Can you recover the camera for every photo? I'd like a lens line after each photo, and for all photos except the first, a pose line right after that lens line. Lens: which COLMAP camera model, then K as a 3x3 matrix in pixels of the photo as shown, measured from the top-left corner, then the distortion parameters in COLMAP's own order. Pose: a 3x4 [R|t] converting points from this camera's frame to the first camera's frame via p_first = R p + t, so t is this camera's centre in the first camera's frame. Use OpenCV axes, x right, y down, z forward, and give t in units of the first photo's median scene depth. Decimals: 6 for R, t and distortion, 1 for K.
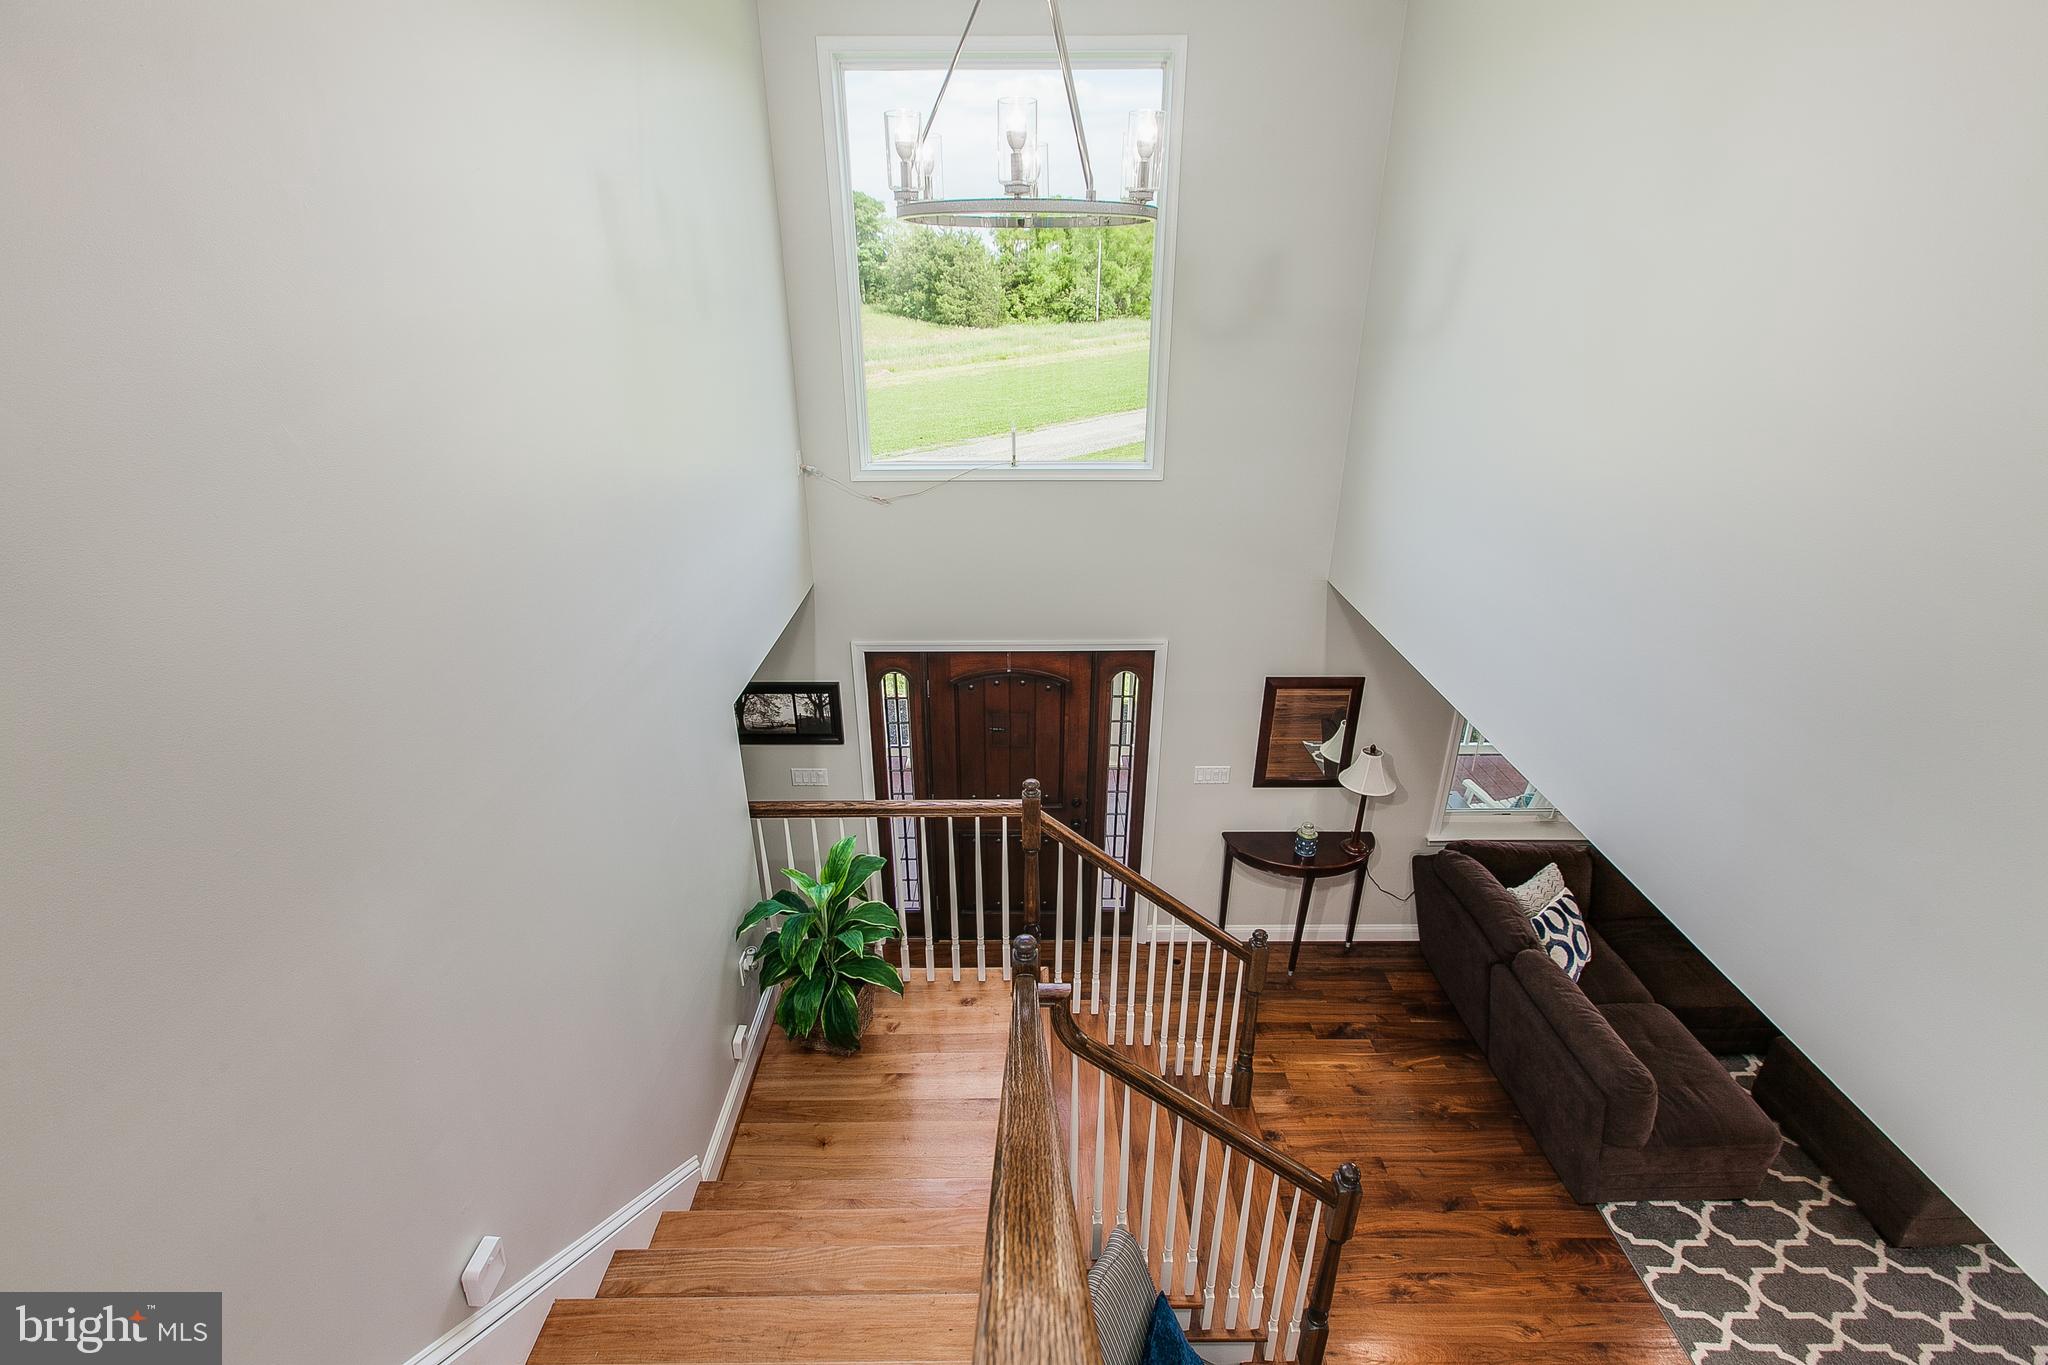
lens RADIAL K [[904.0, 0, 1024.0], [0, 904.0, 682.5], [0, 0, 1]] dist [0.001777, -0.000621]
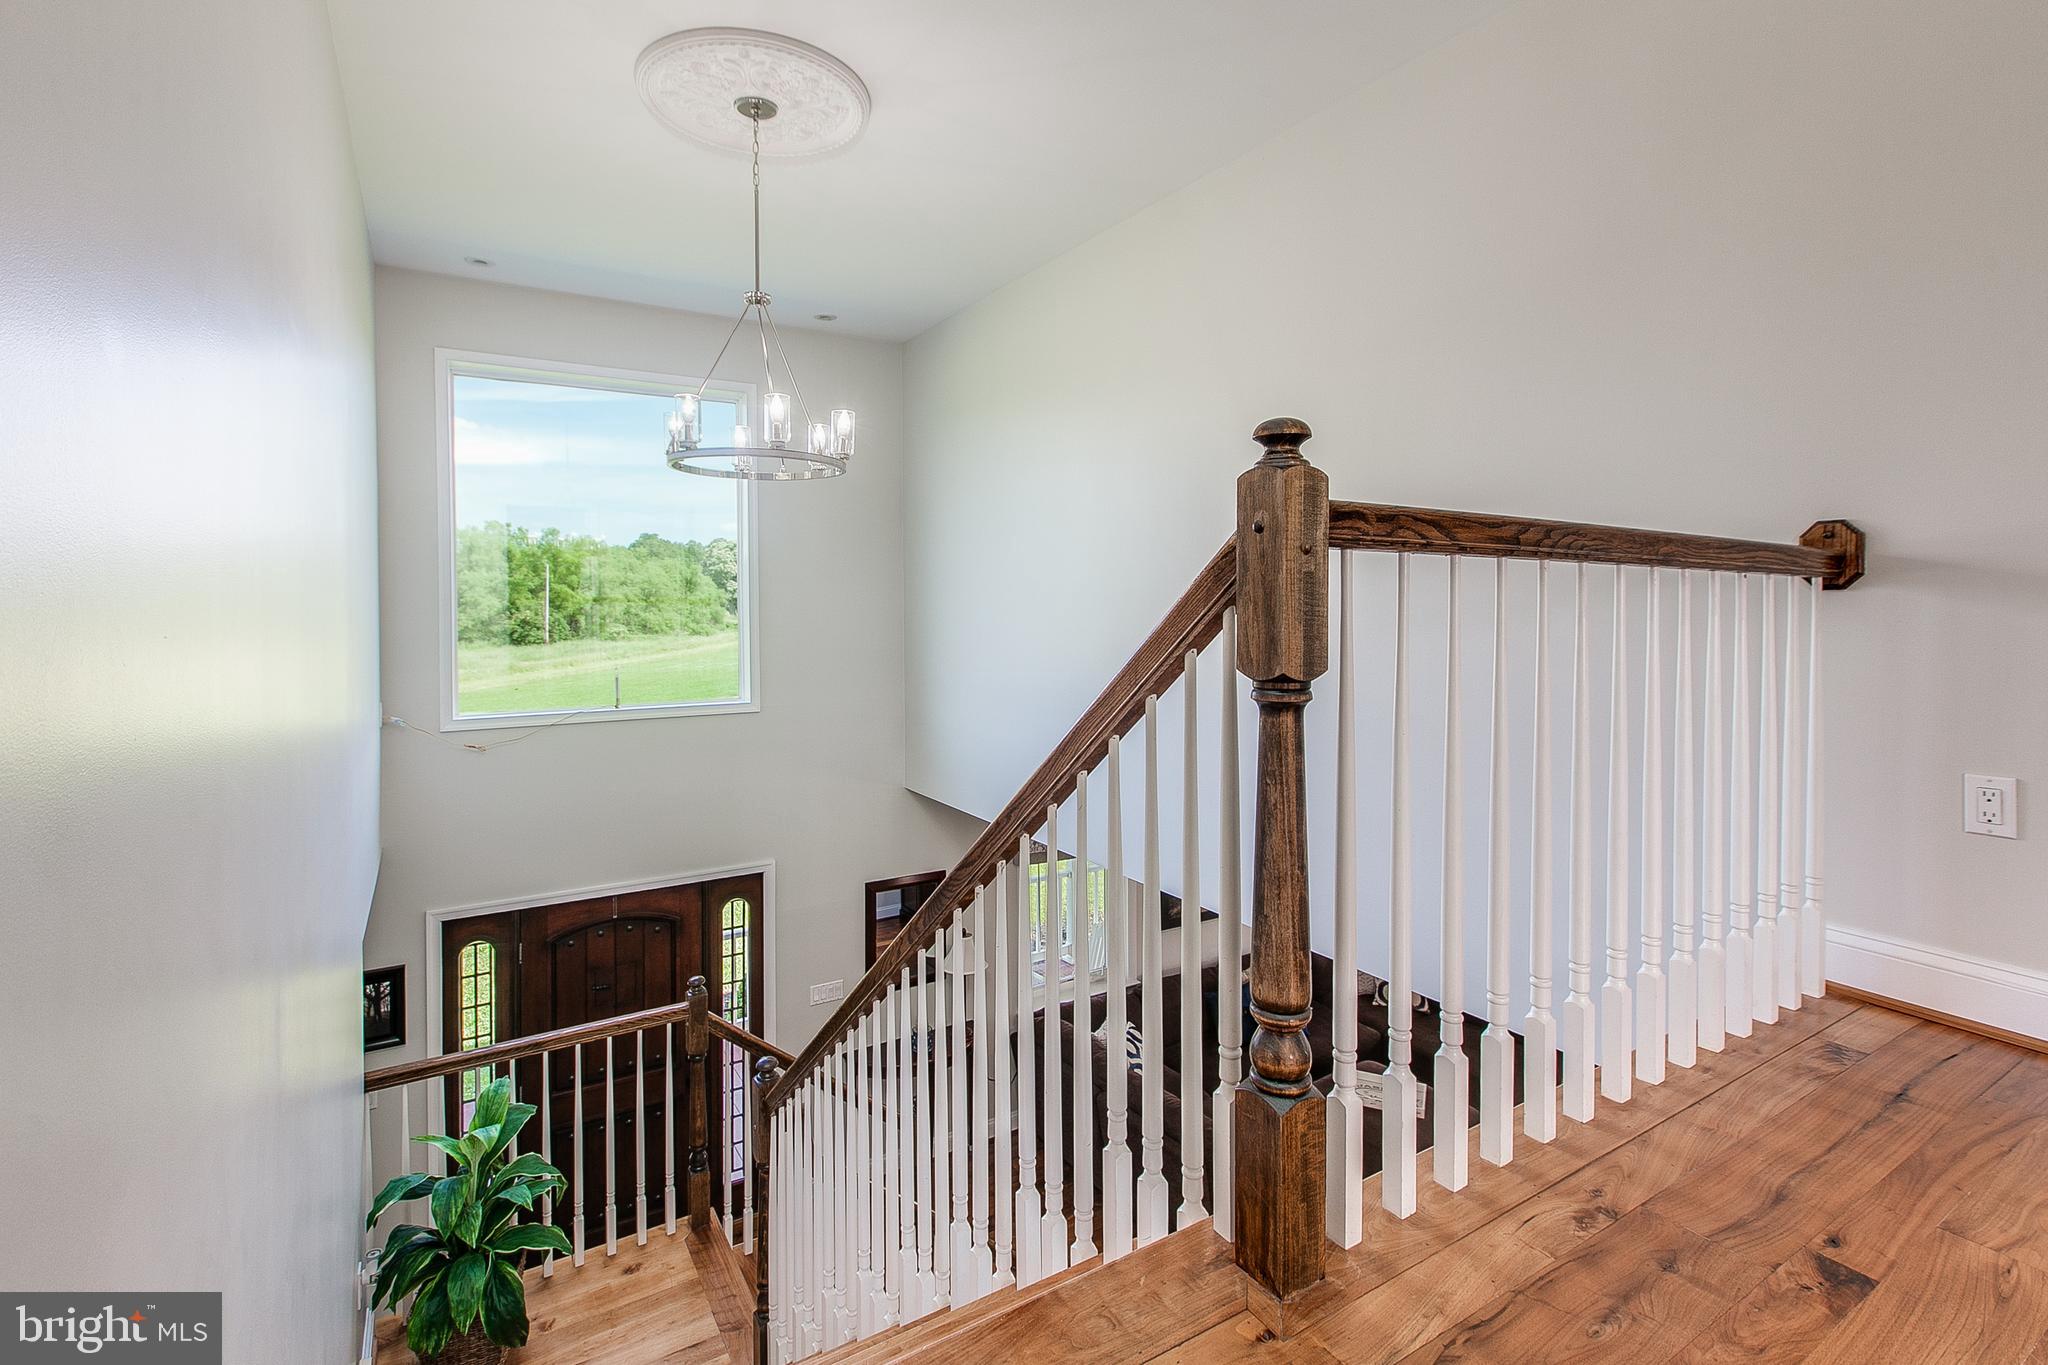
lens RADIAL K [[974.4, 0, 1027.3], [0, 974.4, 620.8], [0, 0, 1]] dist [-0.000079, -0.000072]
pose [[0.850236, -0.010428, 0.526299, -0.185073], [0.218463, 0.916627, -0.334766, 0.140916], [-0.478929, 0.399607, 0.781627, -0.152257]]
